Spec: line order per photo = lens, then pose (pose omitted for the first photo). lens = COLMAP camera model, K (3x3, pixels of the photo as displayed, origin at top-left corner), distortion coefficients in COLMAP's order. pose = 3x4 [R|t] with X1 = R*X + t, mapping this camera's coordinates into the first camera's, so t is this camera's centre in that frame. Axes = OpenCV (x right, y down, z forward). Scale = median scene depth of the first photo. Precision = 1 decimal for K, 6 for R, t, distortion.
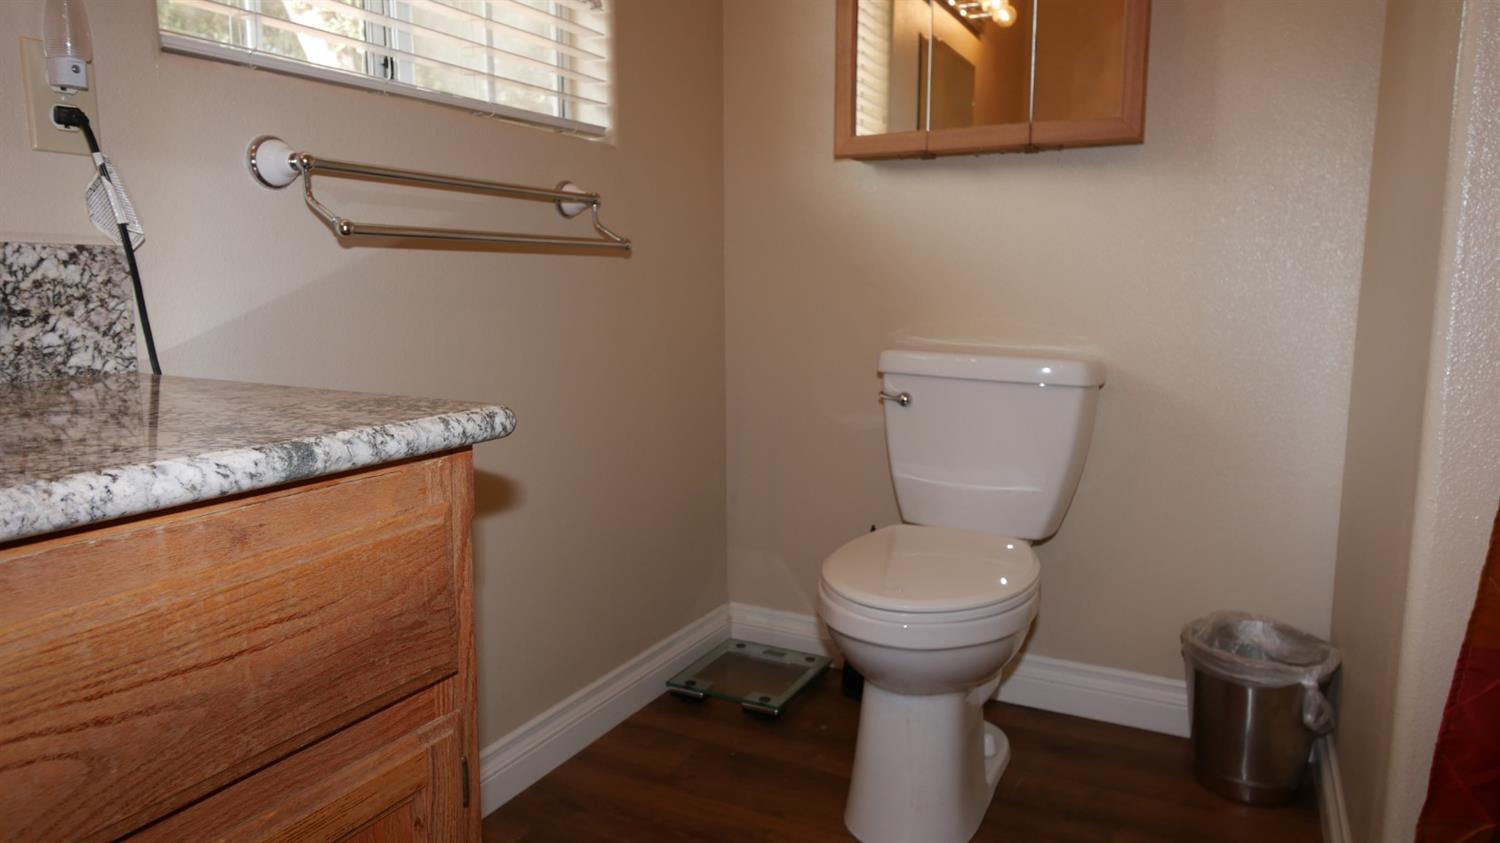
lens RADIAL K [[977.9, 0, 750.5], [0, 977.9, 424.2], [0, 0, 1]] dist [0.000414, -0.000024]
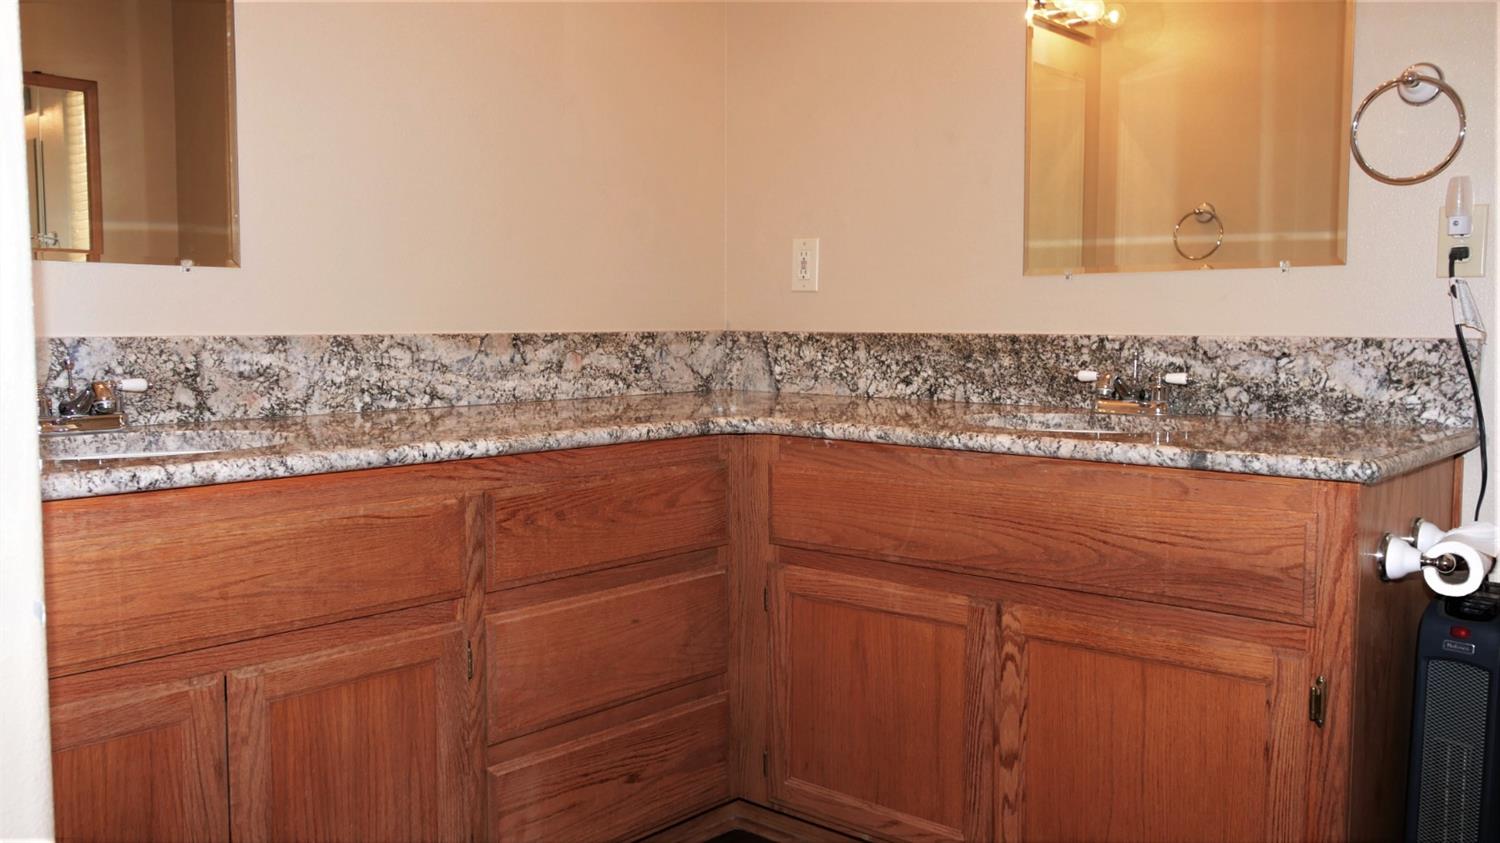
lens RADIAL K [[1199.9, 0, 750.3], [0, 1199.9, 421.6], [0, 0, 1]] dist [0.000546, -0.000226]
pose [[-0.260309, 0.079286, -0.962264, 1.420483], [-0.140132, 0.982968, 0.118900, -0.134029], [0.955302, 0.165794, -0.244765, 0.476623]]
